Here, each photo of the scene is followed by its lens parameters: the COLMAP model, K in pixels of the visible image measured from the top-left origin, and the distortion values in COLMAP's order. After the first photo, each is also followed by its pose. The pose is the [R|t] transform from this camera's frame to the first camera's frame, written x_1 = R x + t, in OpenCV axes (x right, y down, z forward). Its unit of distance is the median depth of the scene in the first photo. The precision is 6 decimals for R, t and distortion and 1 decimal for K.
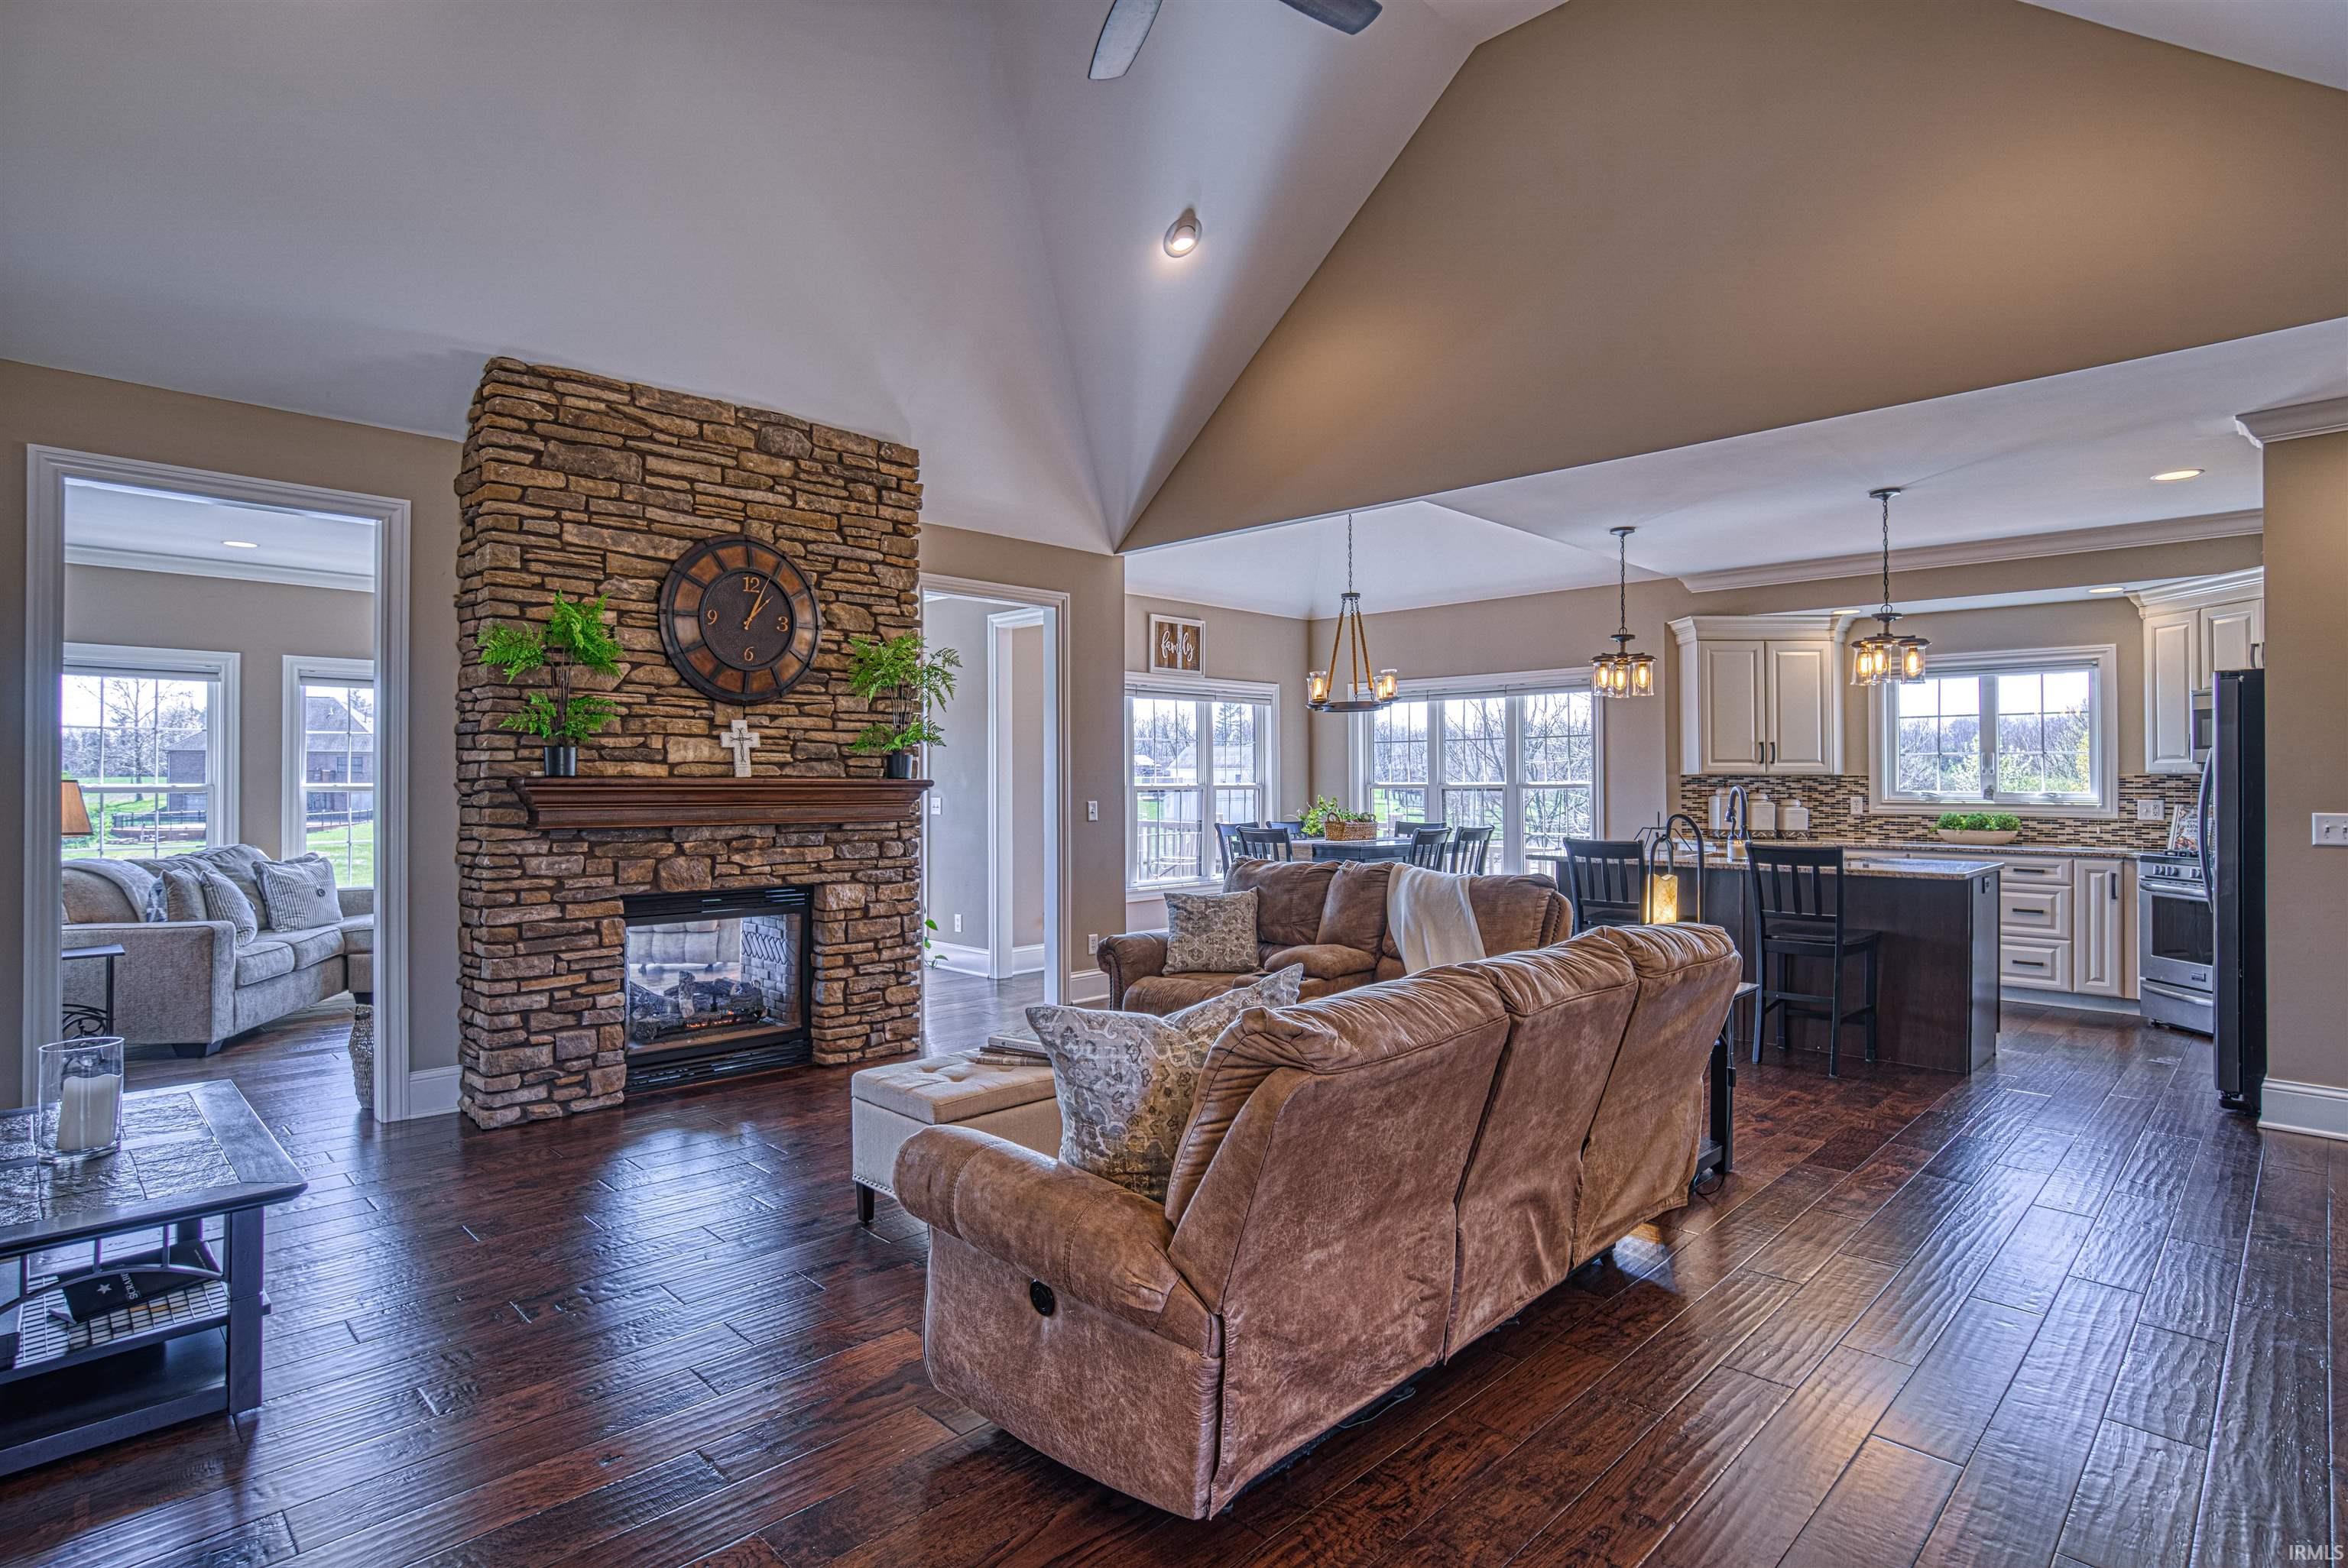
lens RADIAL K [[1202.4, 0, 1175.2], [0, 1202.4, 779.0], [0, 0, 1]] dist [-0.002022, -0.000314]
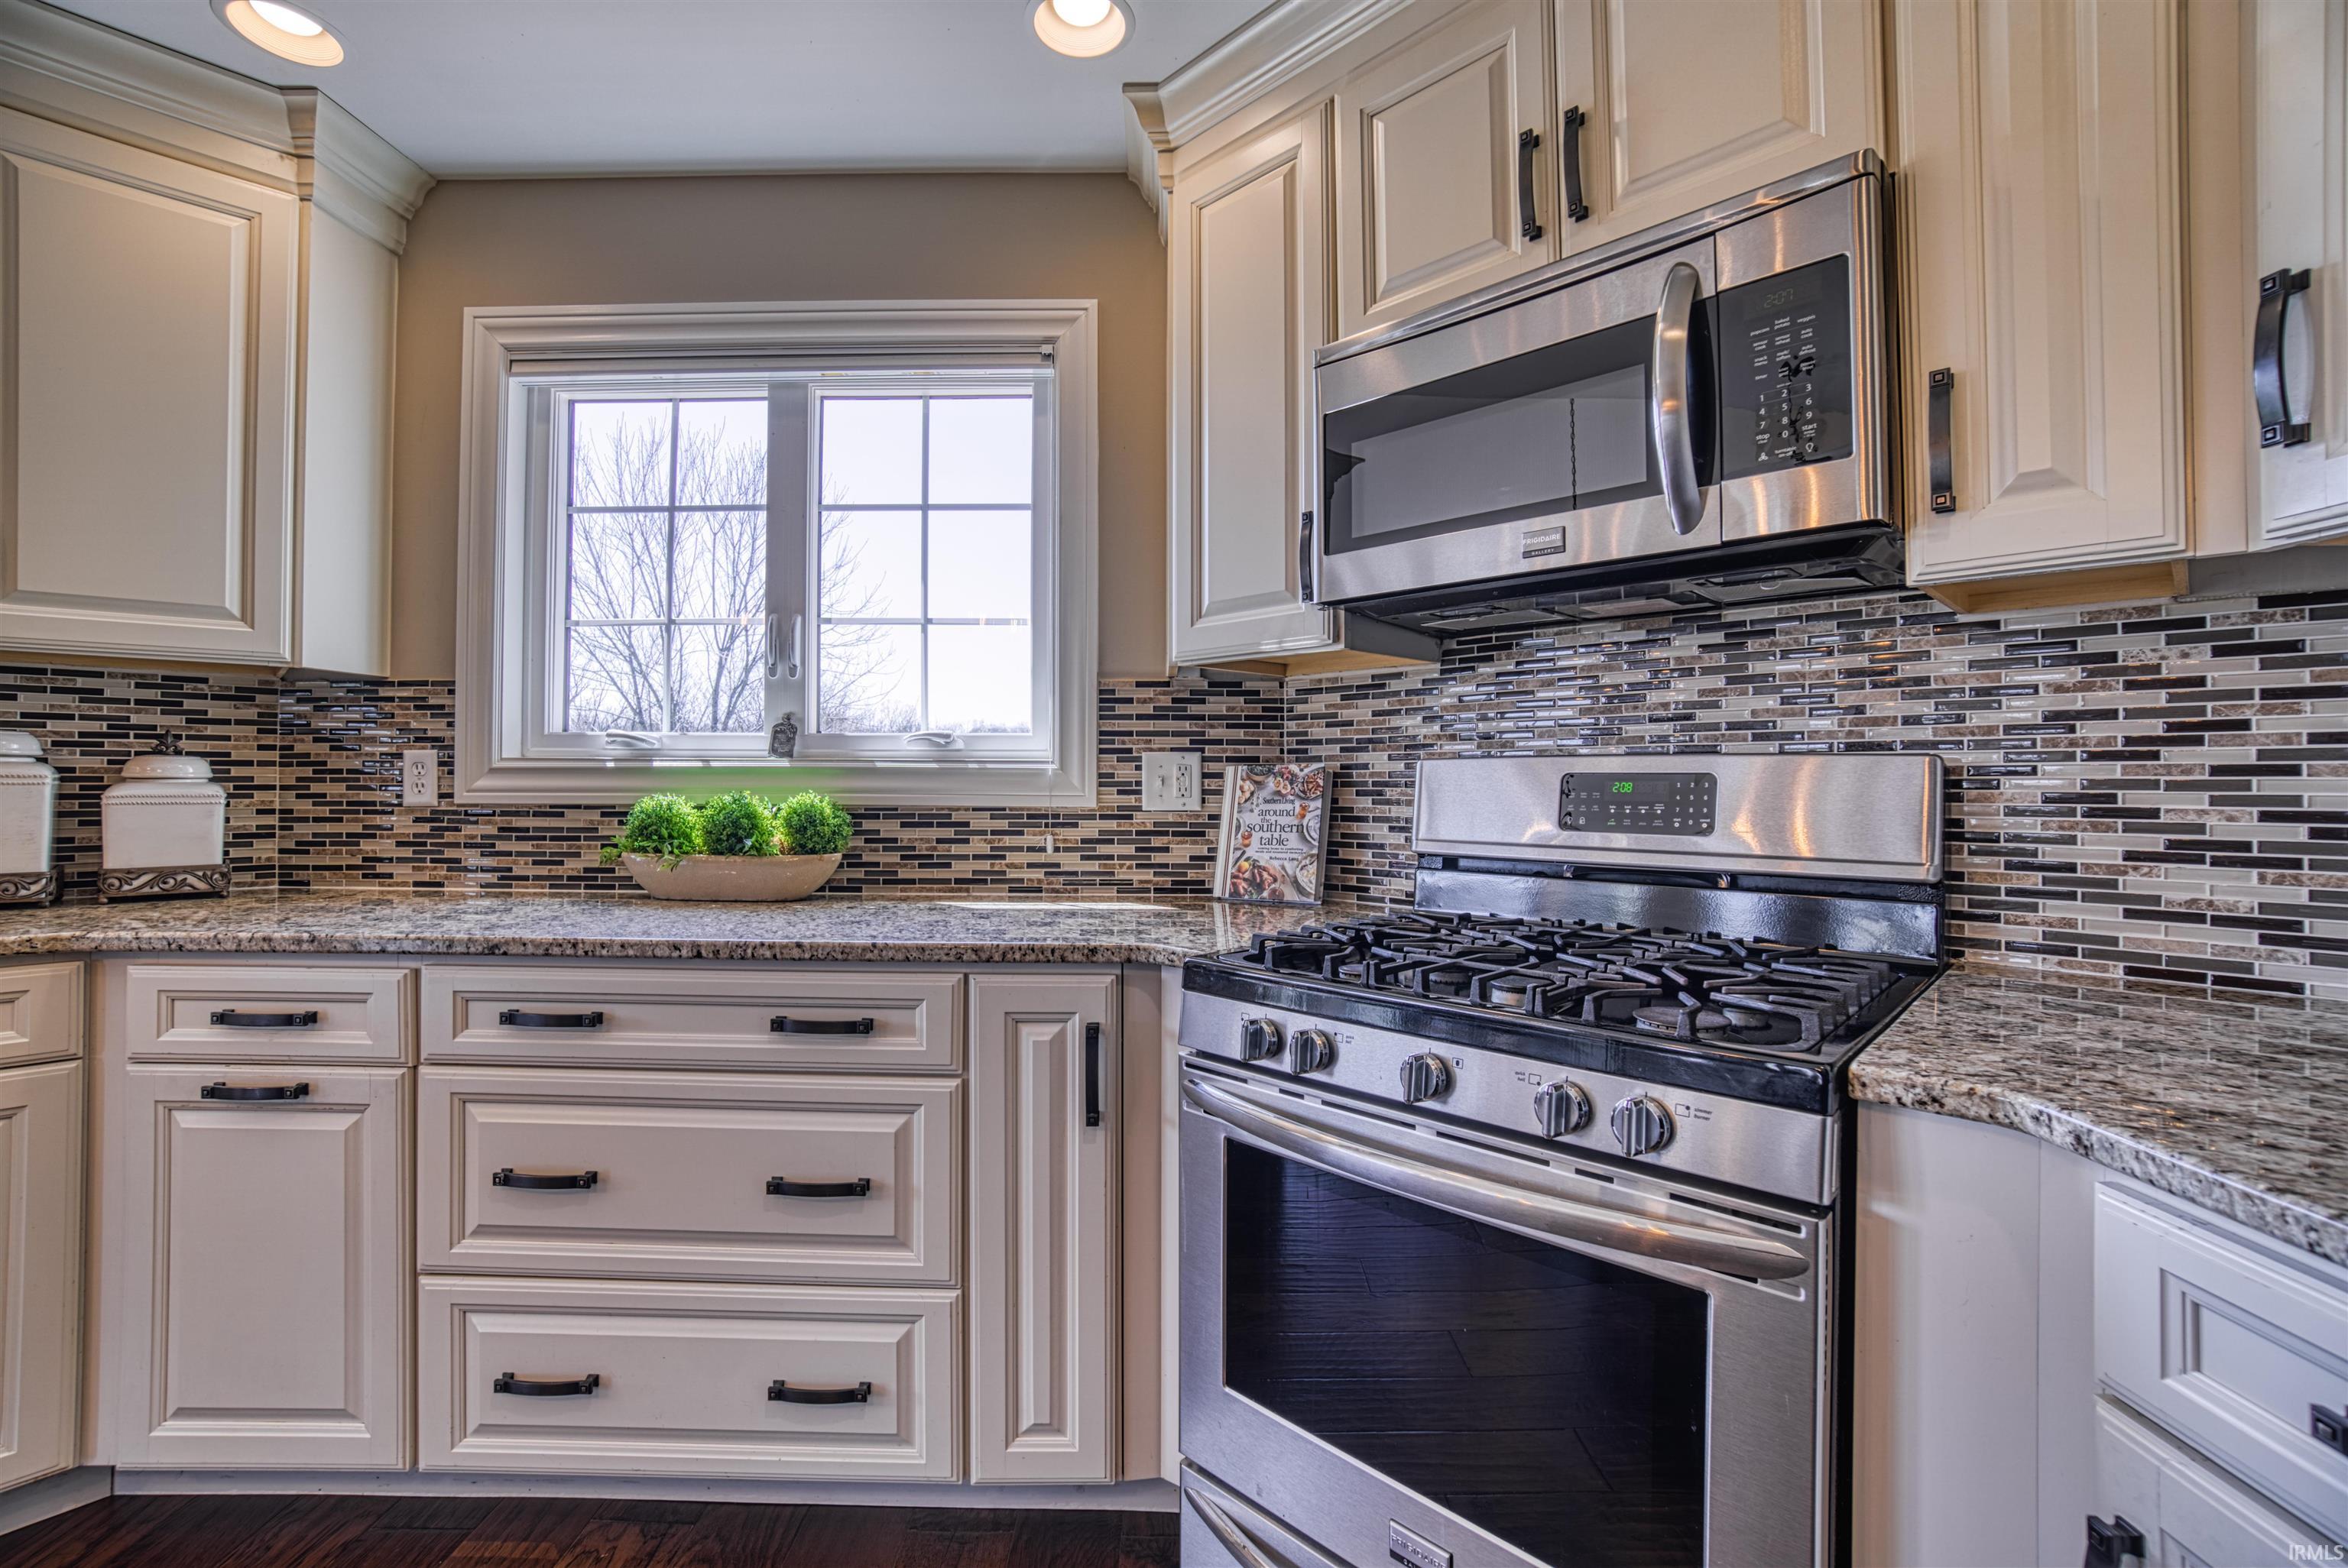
lens RADIAL K [[1019.5, 0, 1164.3], [0, 1019.5, 768.4], [0, 0, 1]] dist [-0.016914, 0.000909]
pose [[0.727129, 0.007010, 0.686465, 0.602052], [-0.003952, 0.999974, -0.006025, 0.023504], [-0.686489, 0.001668, 0.727138, 0.778578]]
